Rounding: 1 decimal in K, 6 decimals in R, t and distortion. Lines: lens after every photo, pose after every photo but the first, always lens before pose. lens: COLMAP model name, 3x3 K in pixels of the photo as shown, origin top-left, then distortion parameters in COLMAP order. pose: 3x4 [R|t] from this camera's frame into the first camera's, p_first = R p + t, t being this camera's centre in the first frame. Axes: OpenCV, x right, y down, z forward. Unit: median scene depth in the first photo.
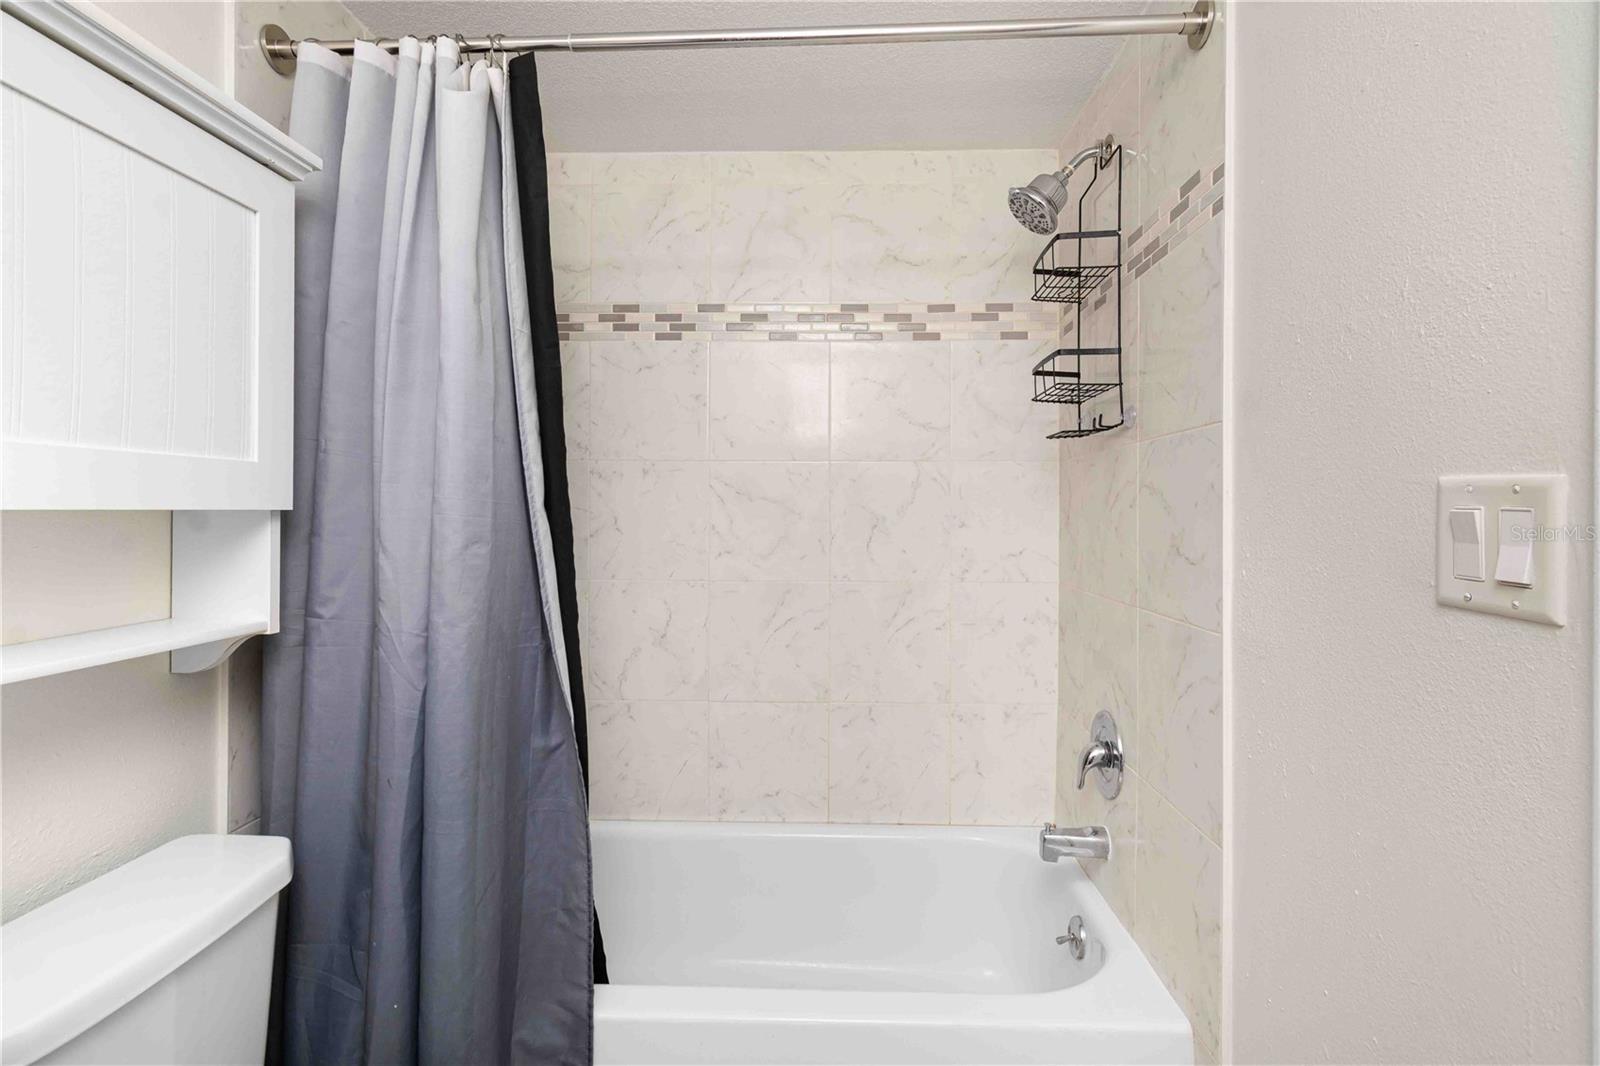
lens RADIAL K [[725.4, 0, 795.6], [0, 725.4, 501.7], [0, 0, 1]] dist [0.003908, 0.000681]
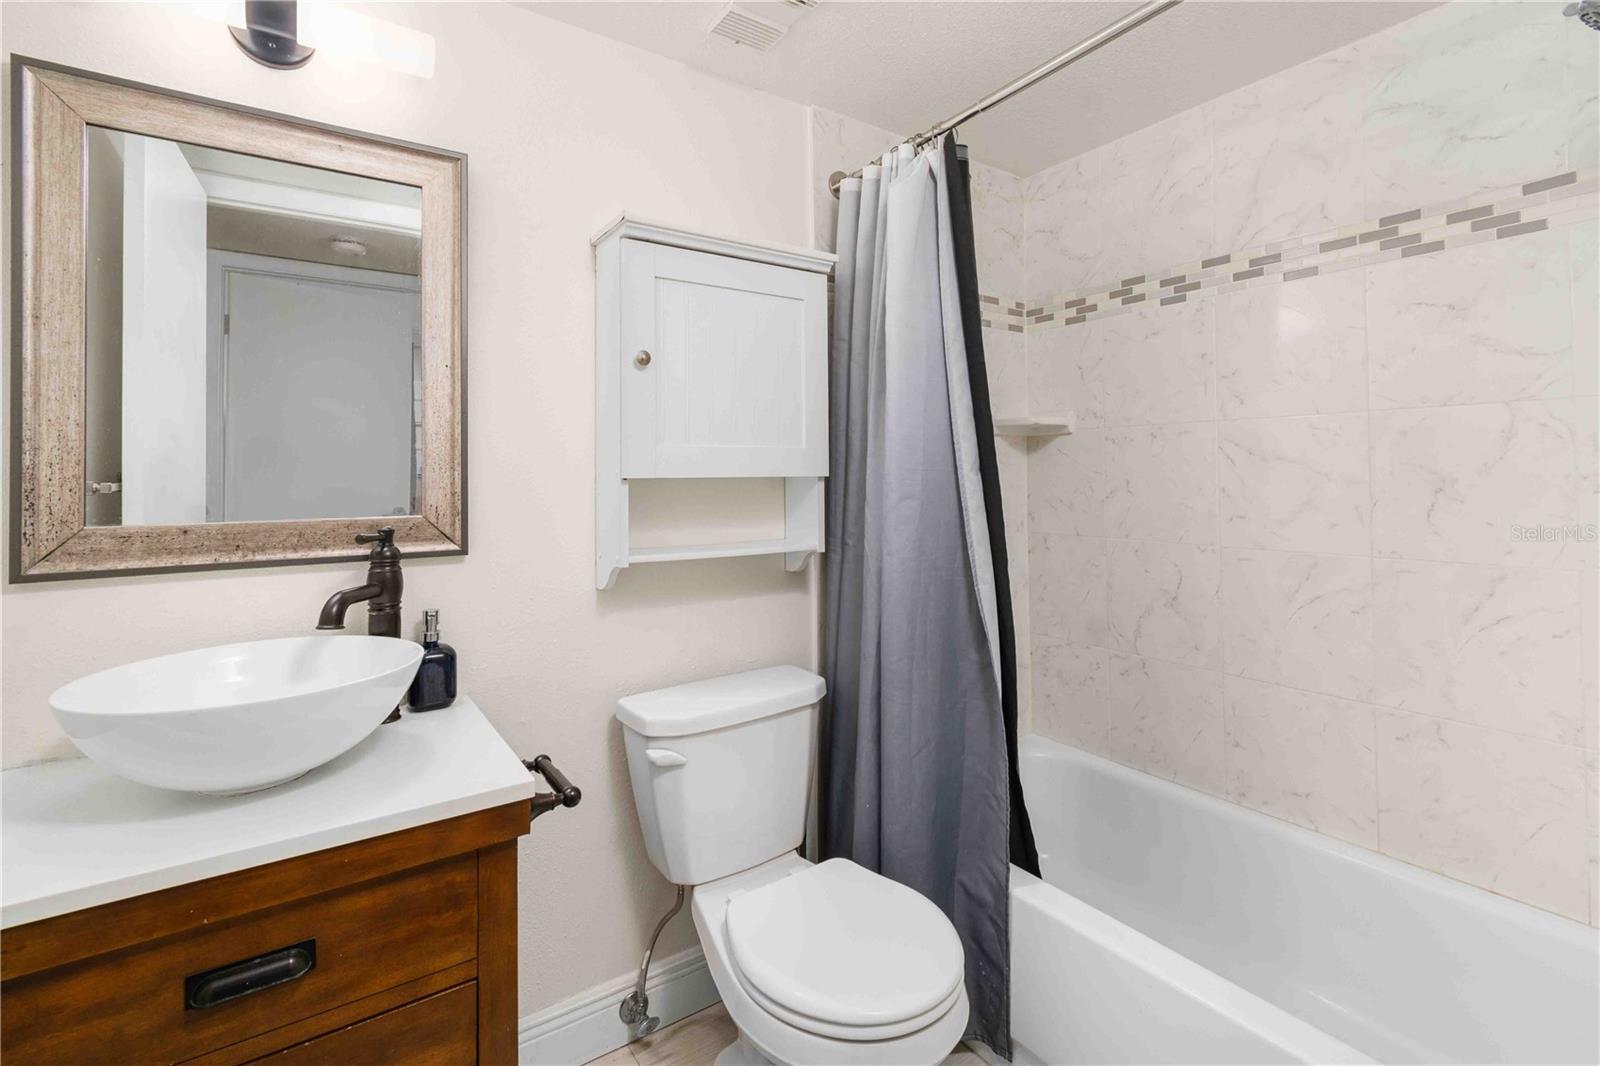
lens RADIAL K [[774.2, 0, 866.3], [0, 774.2, 451.7], [0, 0, 1]] dist [0.017020, -0.000365]
pose [[0.623091, -0.035099, -0.781361, 0.394070], [0.020866, 0.999383, -0.028254, 0.003772], [0.781871, 0.001300, 0.623439, -0.001790]]
